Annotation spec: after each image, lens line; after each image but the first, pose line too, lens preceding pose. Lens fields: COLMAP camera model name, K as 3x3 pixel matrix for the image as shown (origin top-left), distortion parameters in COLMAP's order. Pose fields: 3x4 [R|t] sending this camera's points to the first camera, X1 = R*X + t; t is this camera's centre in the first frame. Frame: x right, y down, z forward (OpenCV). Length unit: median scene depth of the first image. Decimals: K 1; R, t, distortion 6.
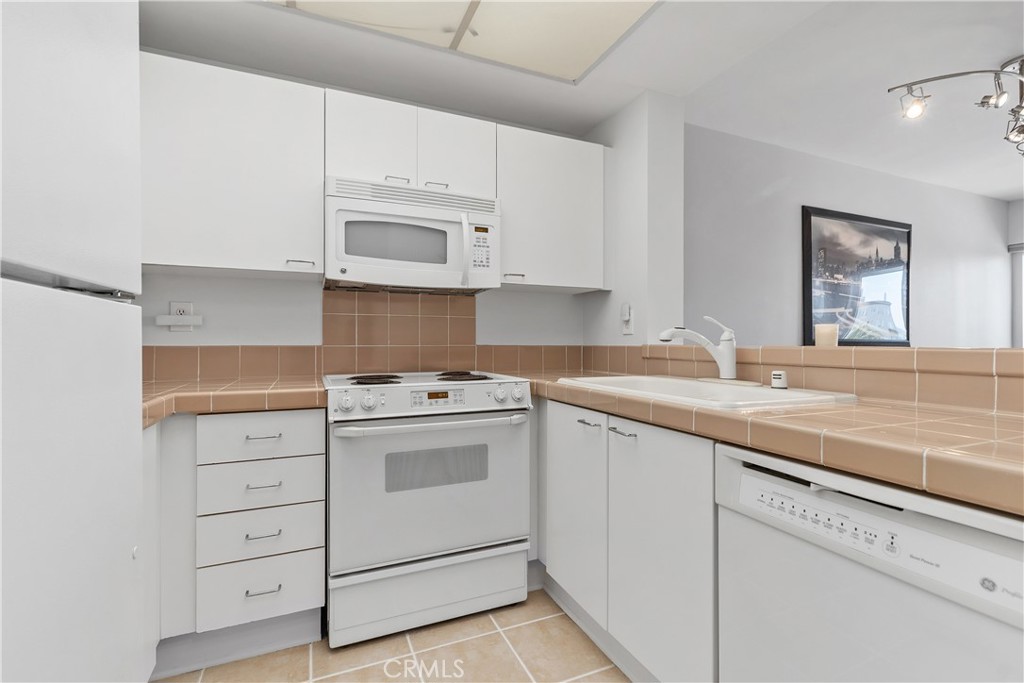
lens RADIAL K [[463.3, 0, 509.4], [0, 463.3, 340.3], [0, 0, 1]] dist [0.005592, -0.001216]
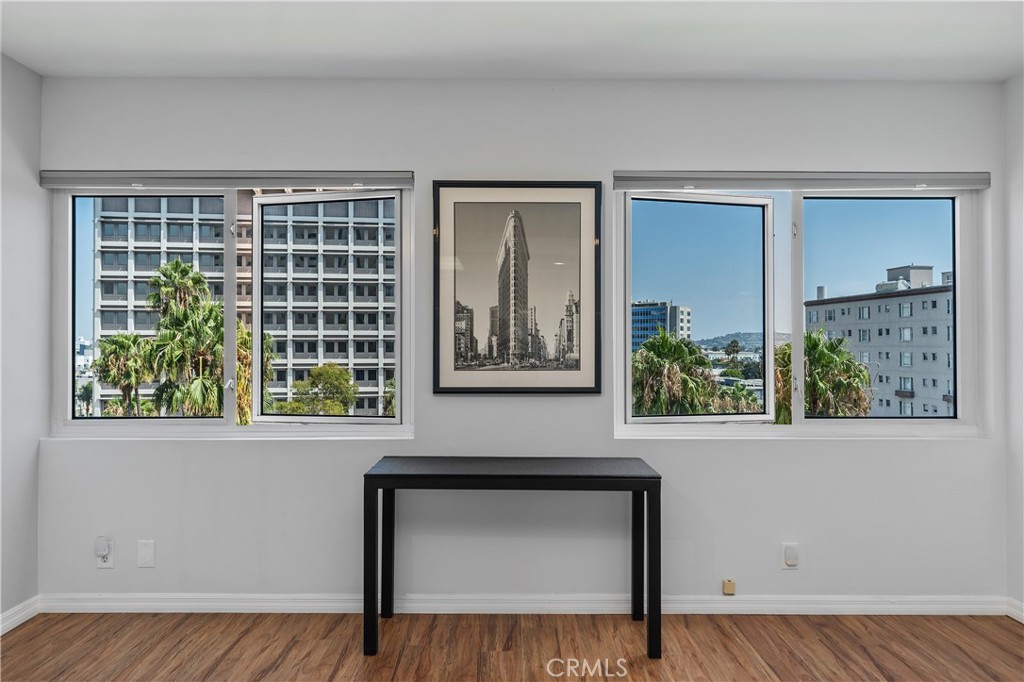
lens RADIAL K [[641.4, 0, 512.7], [0, 641.4, 337.5], [0, 0, 1]] dist [0.005454, -0.001423]
pose [[0.391422, 0.007923, 0.920177, 1.688246], [-0.003546, 0.999968, -0.007101, -0.091619], [-0.920204, -0.000483, 0.391438, 0.806910]]
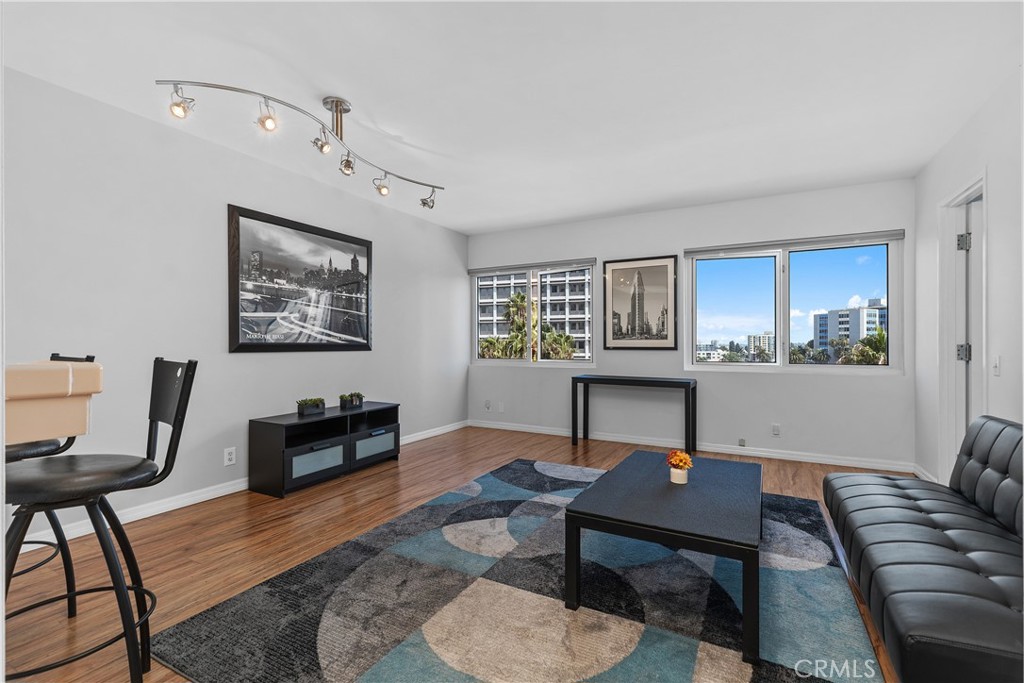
lens RADIAL K [[463.3, 0, 513.9], [0, 463.3, 341.8], [0, 0, 1]] dist [0.005592, -0.001216]
pose [[0.782073, 0.000262, 0.623187, 0.923691], [-0.000070, 1.000000, -0.000333, -0.007857], [-0.623187, 0.000217, 0.782073, -0.227980]]
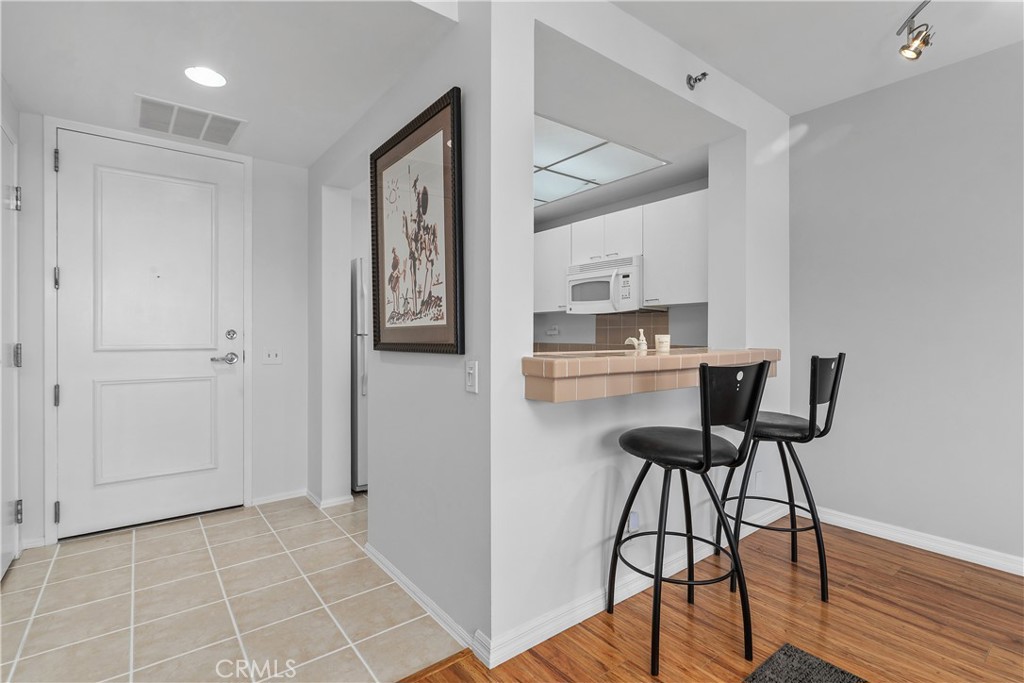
lens RADIAL K [[485.5, 0, 511.7], [0, 485.5, 338.3], [0, 0, 1]] dist [0.002012, 0.000060]
pose [[0.251296, 0.003256, -0.967905, 1.691957], [0.006012, 0.999970, 0.004925, -0.029022], [0.967892, -0.007056, 0.251269, 0.173293]]
